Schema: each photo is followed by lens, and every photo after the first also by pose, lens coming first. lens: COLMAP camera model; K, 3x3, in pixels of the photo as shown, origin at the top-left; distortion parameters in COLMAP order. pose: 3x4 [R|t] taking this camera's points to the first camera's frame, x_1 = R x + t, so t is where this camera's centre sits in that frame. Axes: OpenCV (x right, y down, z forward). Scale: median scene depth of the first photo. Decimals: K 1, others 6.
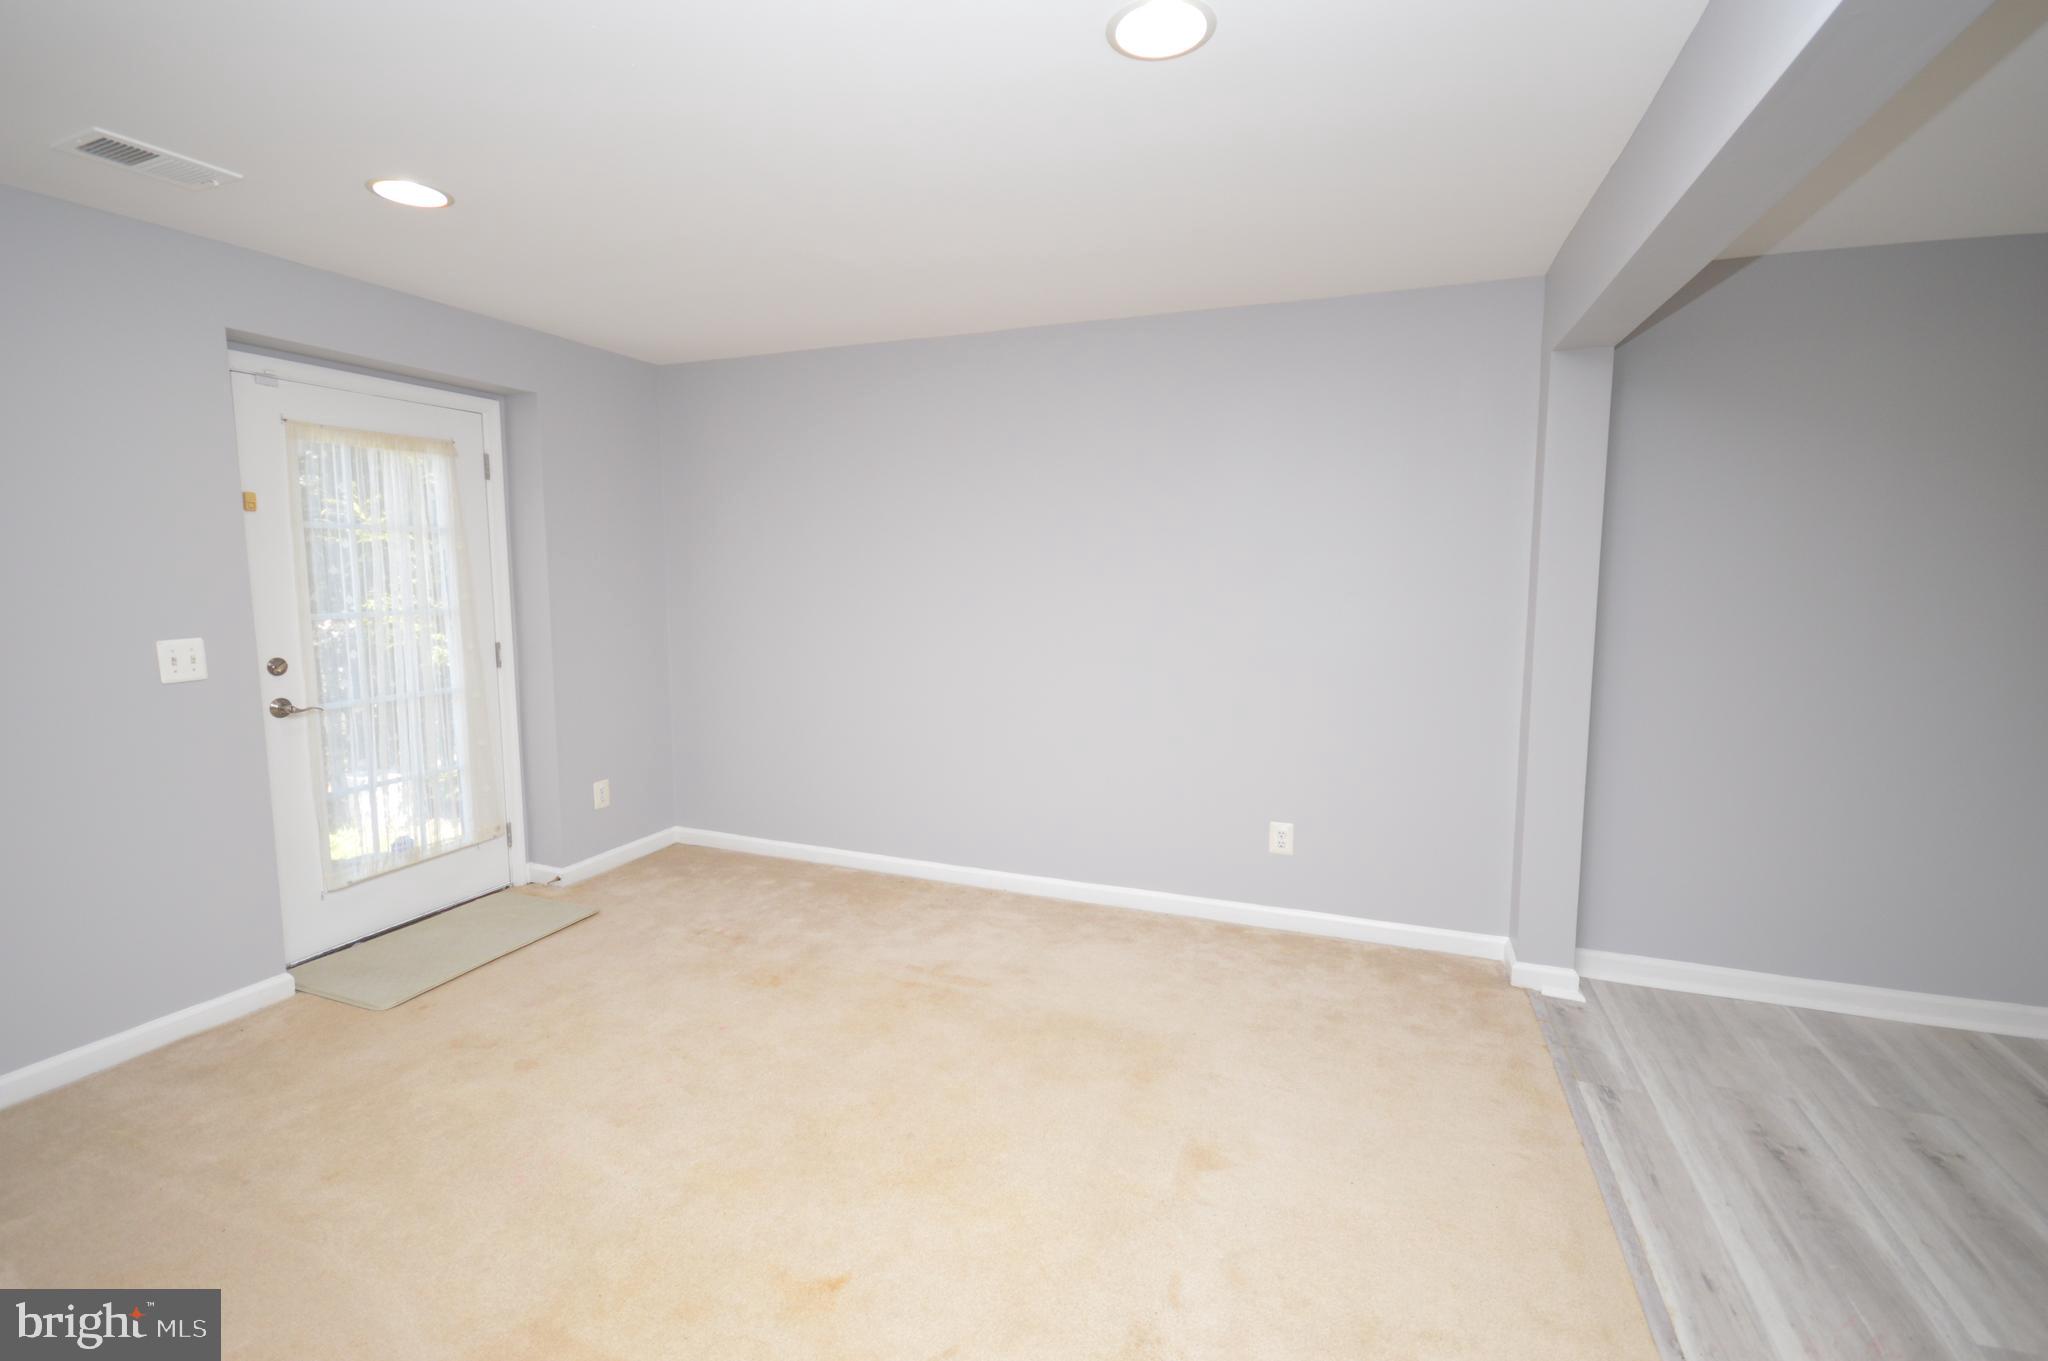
lens RADIAL K [[901.5, 0, 1007.1], [0, 901.5, 668.5], [0, 0, 1]] dist [0.004295, -0.008127]
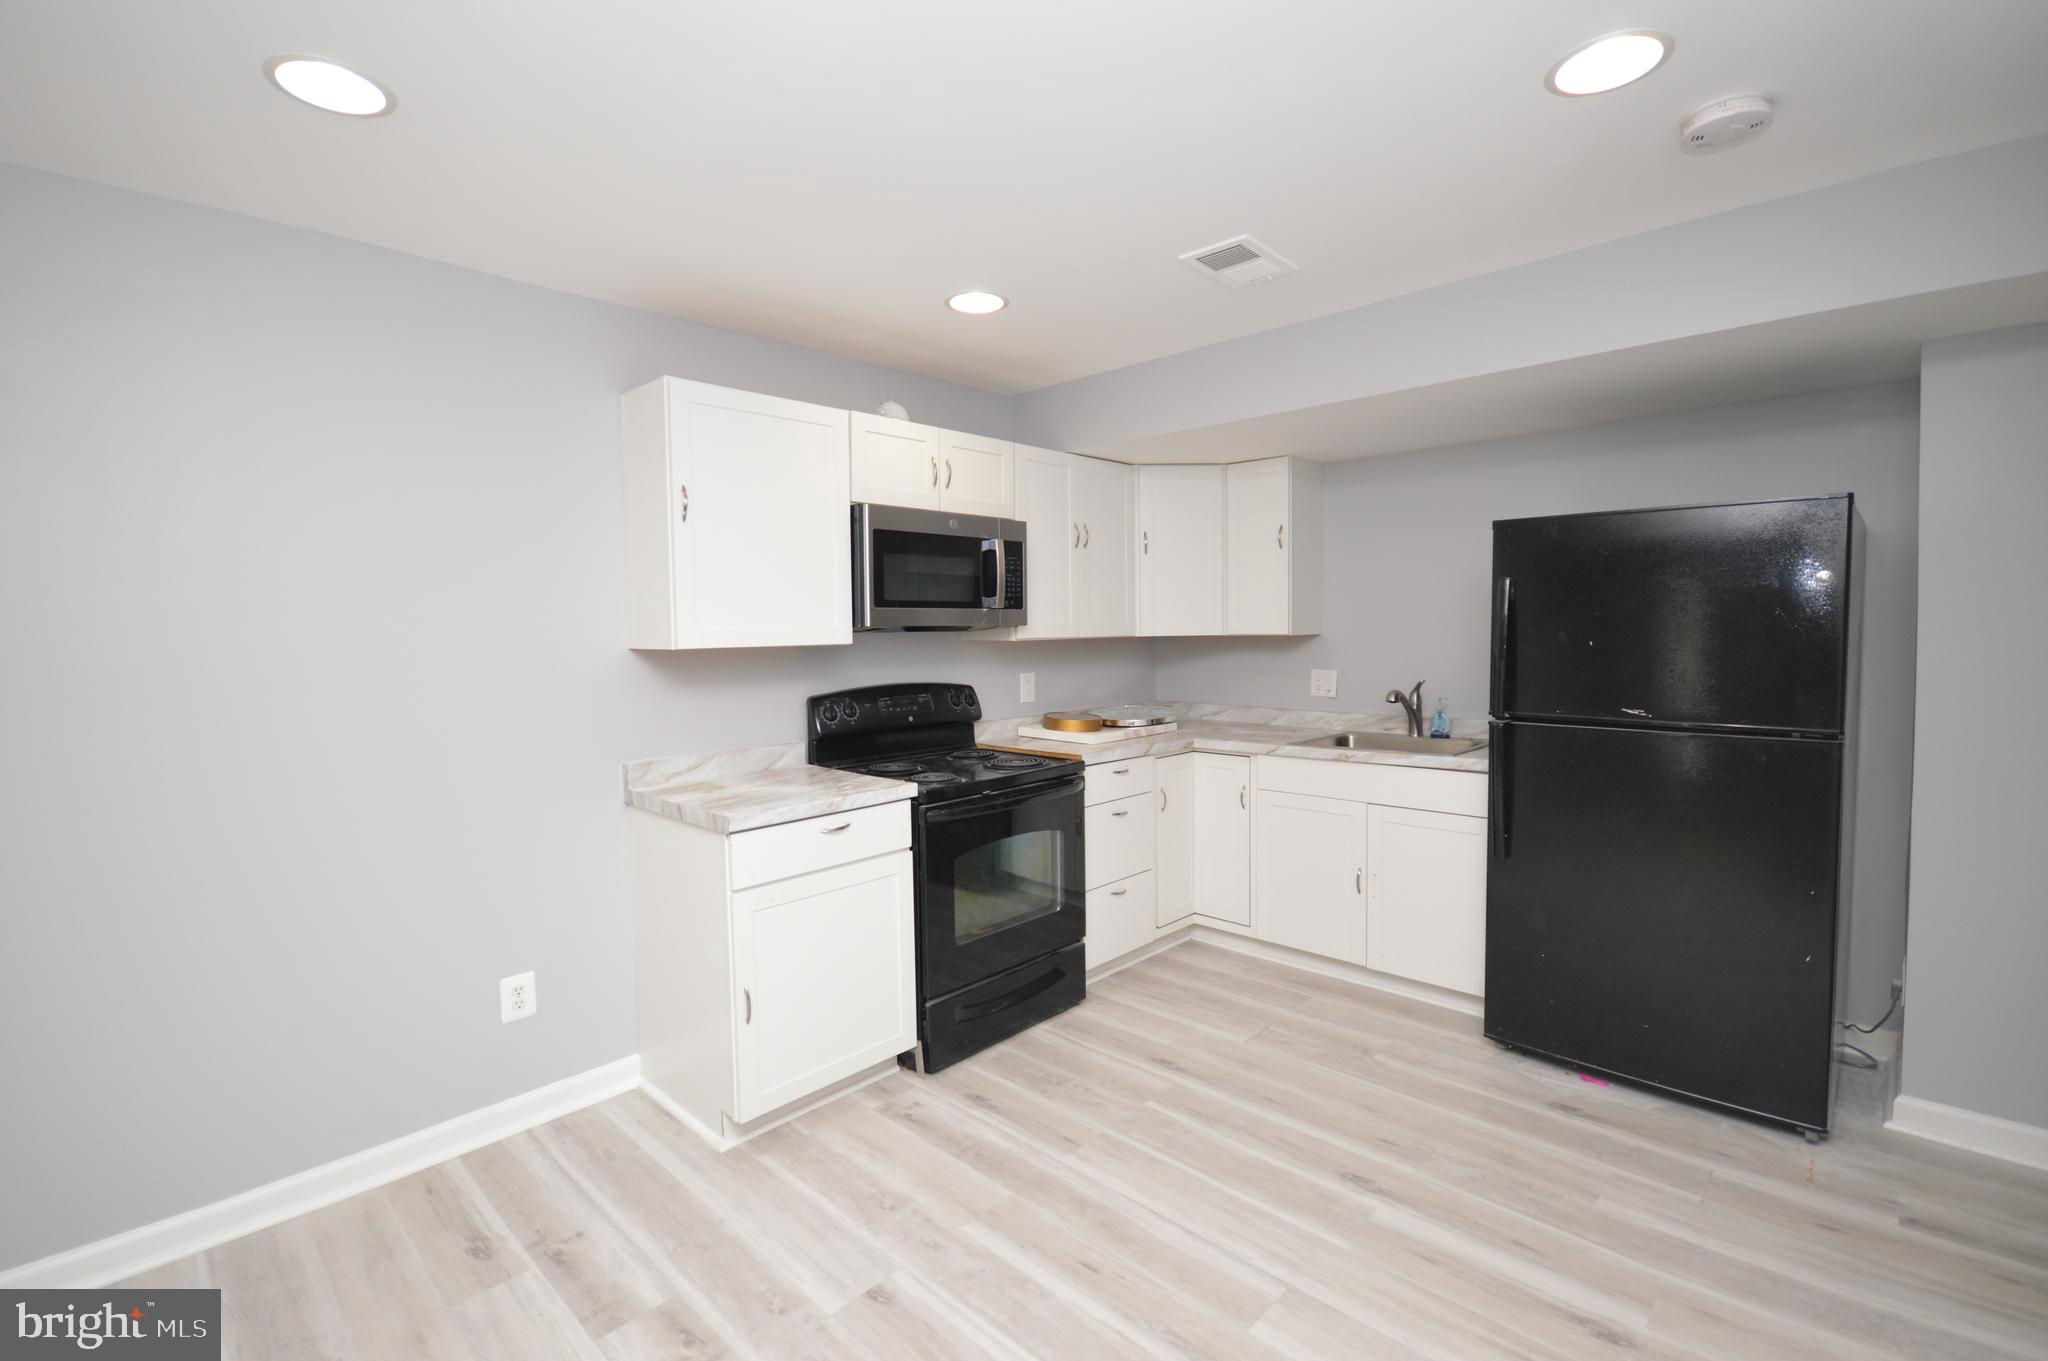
lens RADIAL K [[901.5, 0, 1015.3], [0, 901.5, 675.9], [0, 0, 1]] dist [0.004295, -0.008127]
pose [[0.377452, -0.056952, 0.924276, 0.419624], [0.119572, 0.992749, 0.012341, -0.004269], [-0.918277, 0.105859, 0.381525, 0.085544]]
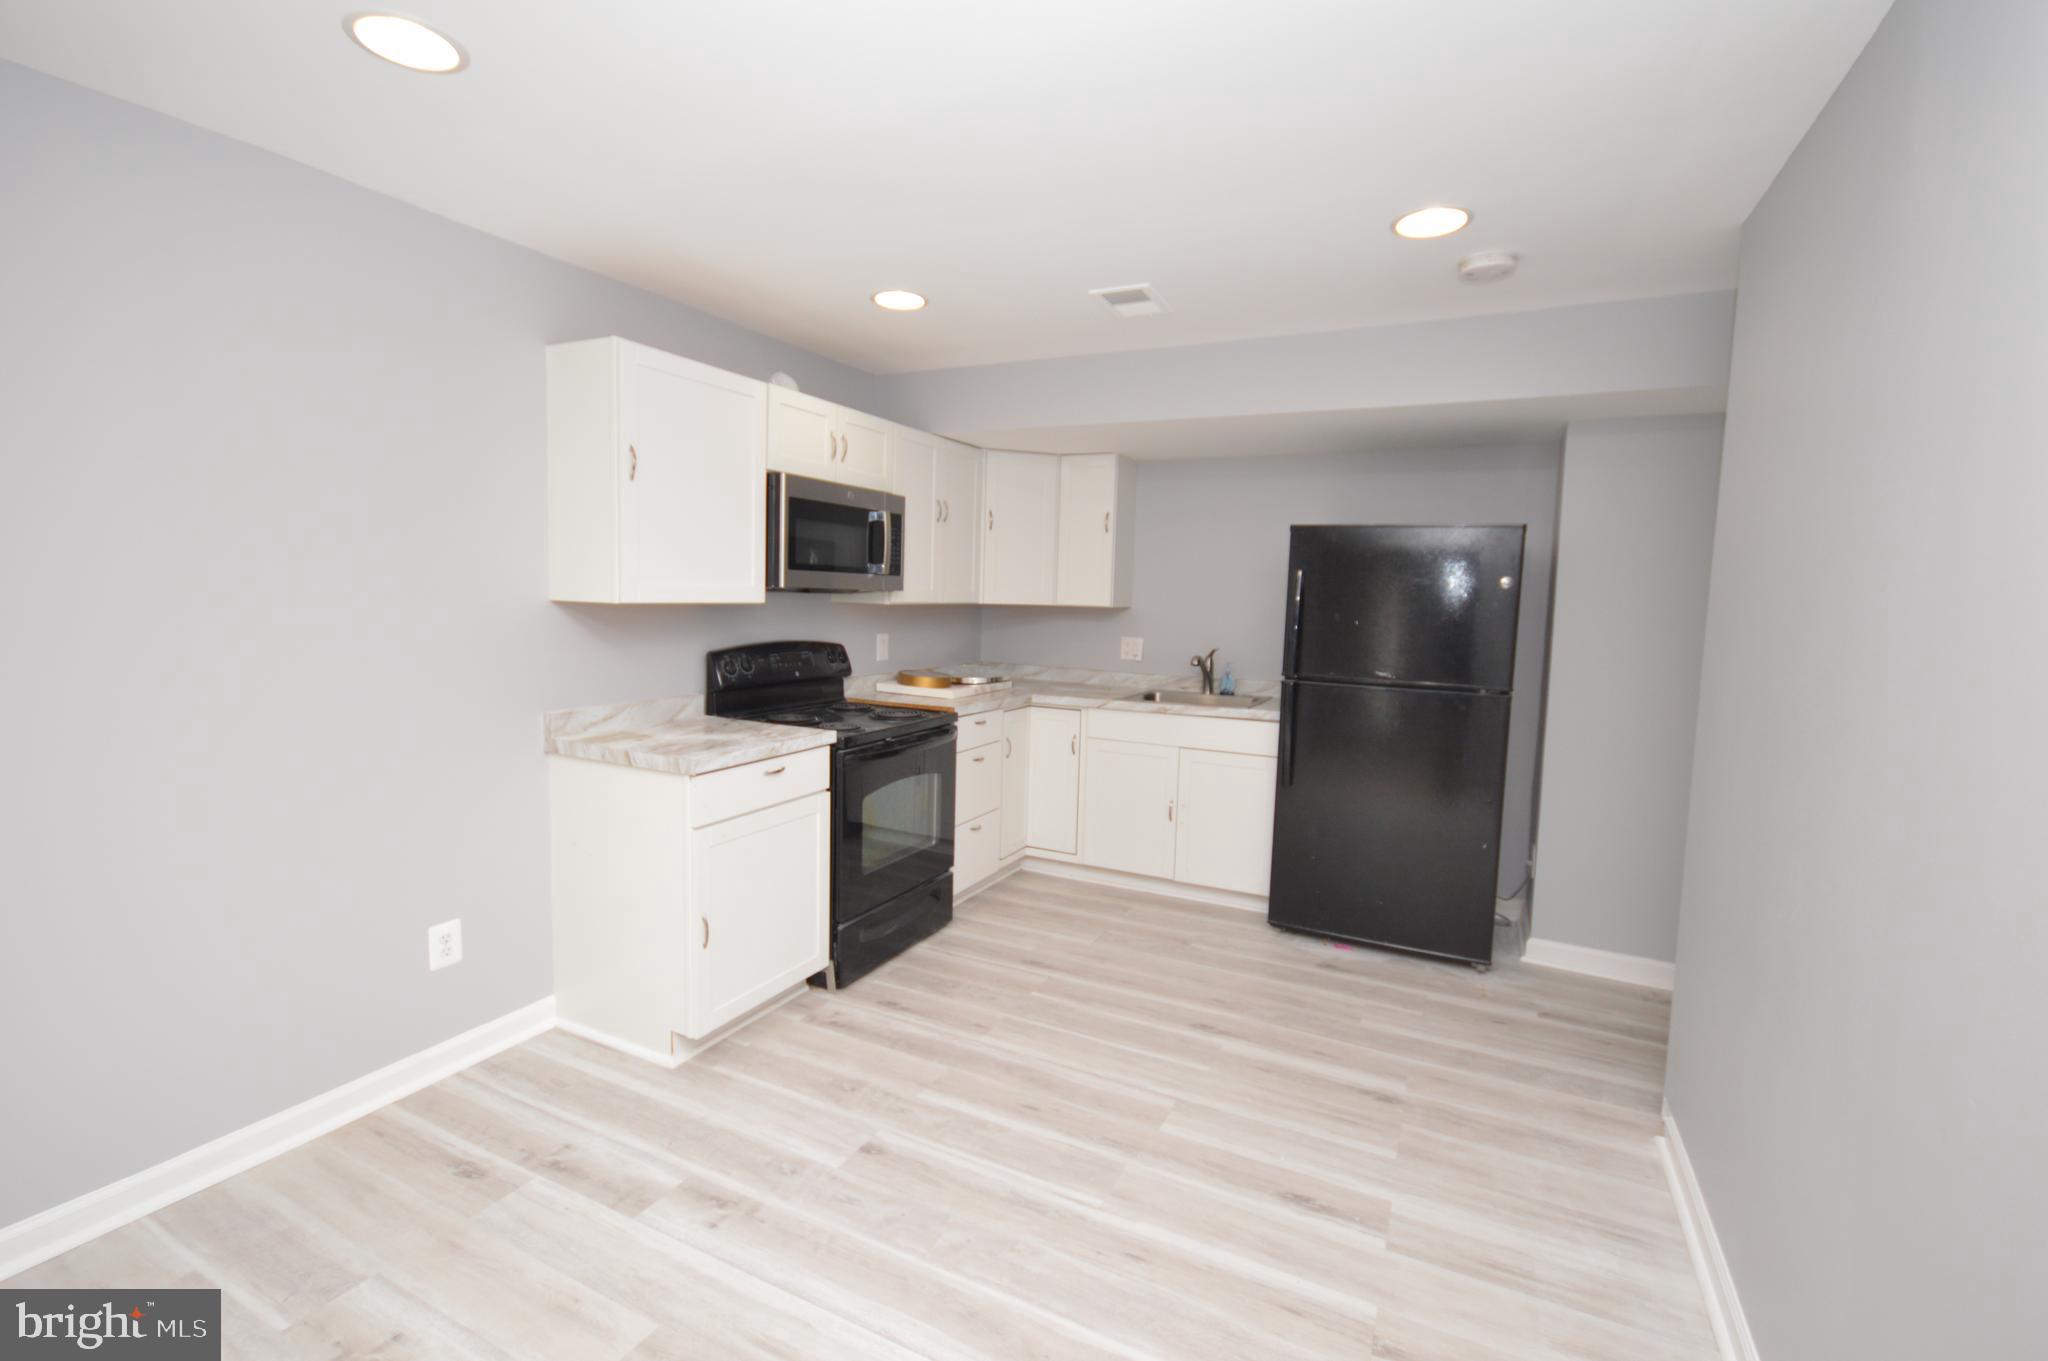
lens RADIAL K [[901.5, 0, 1014.5], [0, 901.5, 676.1], [0, 0, 1]] dist [0.004295, -0.008127]
pose [[0.088072, -0.092720, 0.991789, 0.257400], [0.086075, 0.992643, 0.085157, -0.024830], [-0.992388, 0.077869, 0.095405, 0.218849]]
